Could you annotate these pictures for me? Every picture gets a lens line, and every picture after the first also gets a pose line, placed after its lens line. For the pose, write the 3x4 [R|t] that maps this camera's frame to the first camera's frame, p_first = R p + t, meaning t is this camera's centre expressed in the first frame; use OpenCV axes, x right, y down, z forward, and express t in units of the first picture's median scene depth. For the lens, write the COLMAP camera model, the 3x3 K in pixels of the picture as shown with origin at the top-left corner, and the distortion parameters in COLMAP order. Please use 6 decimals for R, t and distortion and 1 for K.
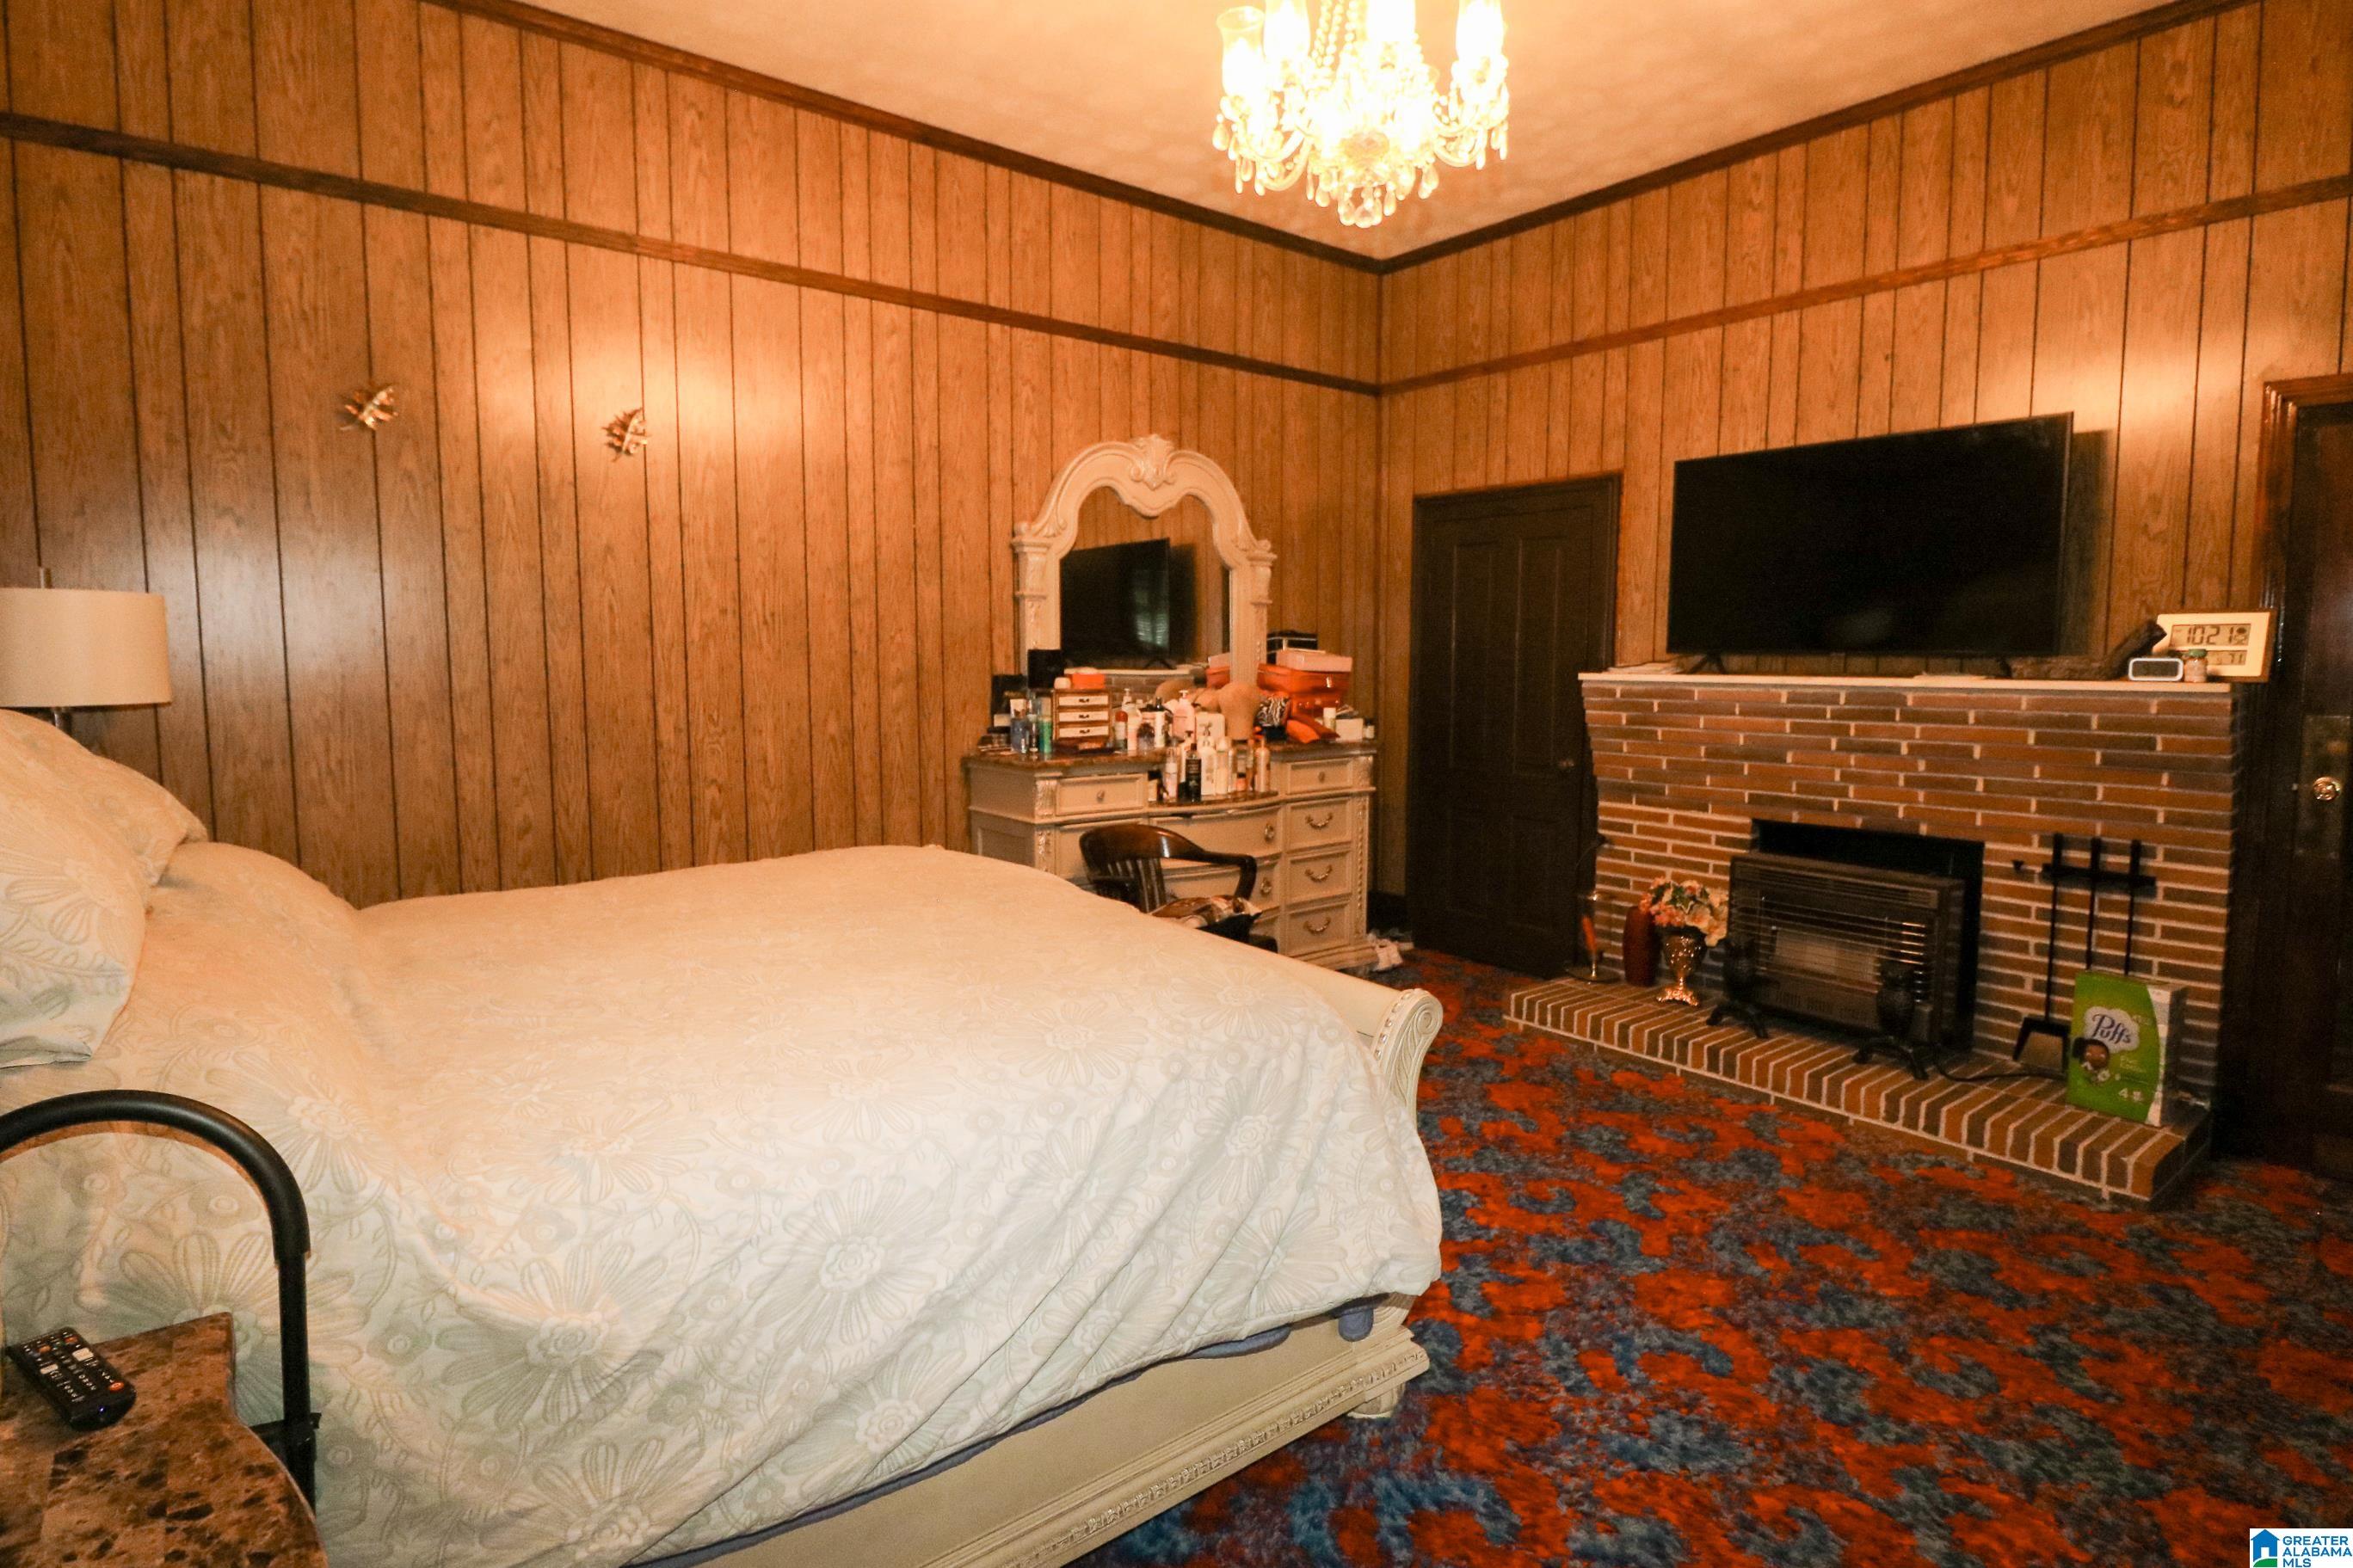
lens RADIAL K [[1134.2, 0, 1174.9], [0, 1134.2, 763.8], [0, 0, 1]] dist [0.001003, -0.013192]
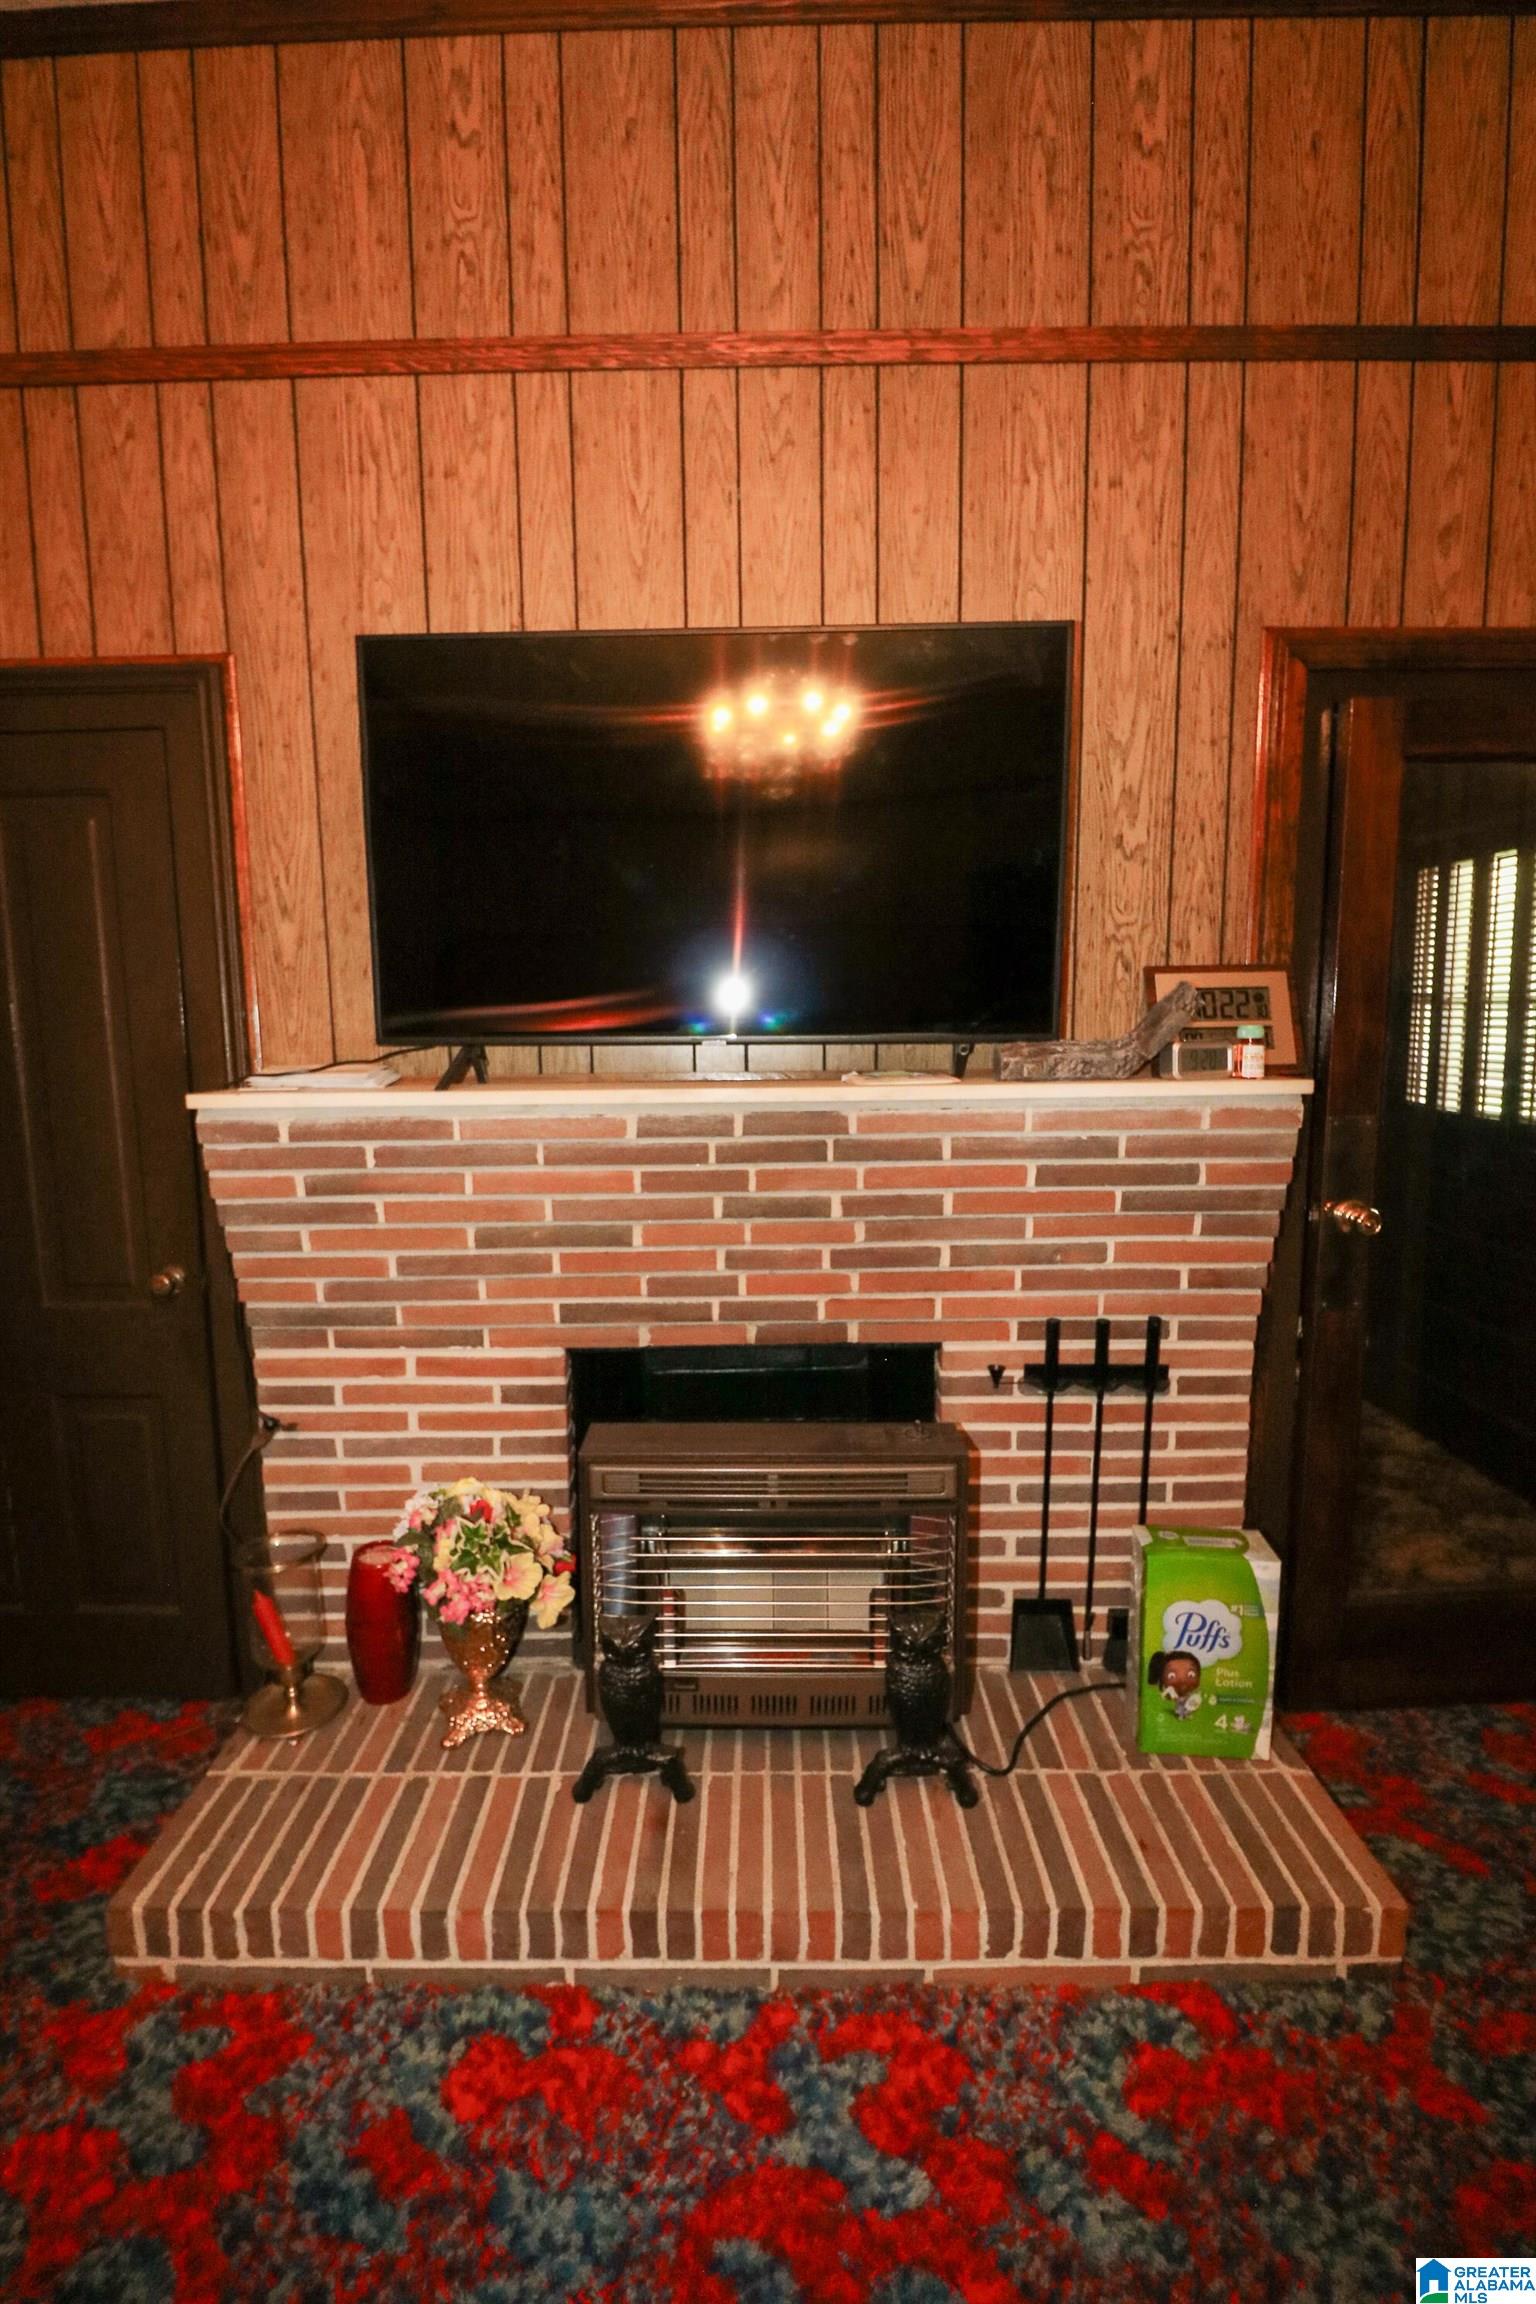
lens RADIAL K [[1110.7, 0, 758.1], [0, 1110.7, 1154.1], [0, 0, 1]] dist [0.001003, -0.013192]
pose [[0.625082, -0.110880, 0.772644, 0.193374], [0.089529, 0.993511, 0.070145, -0.082267], [-0.775408, 0.025328, 0.630953, 0.681093]]
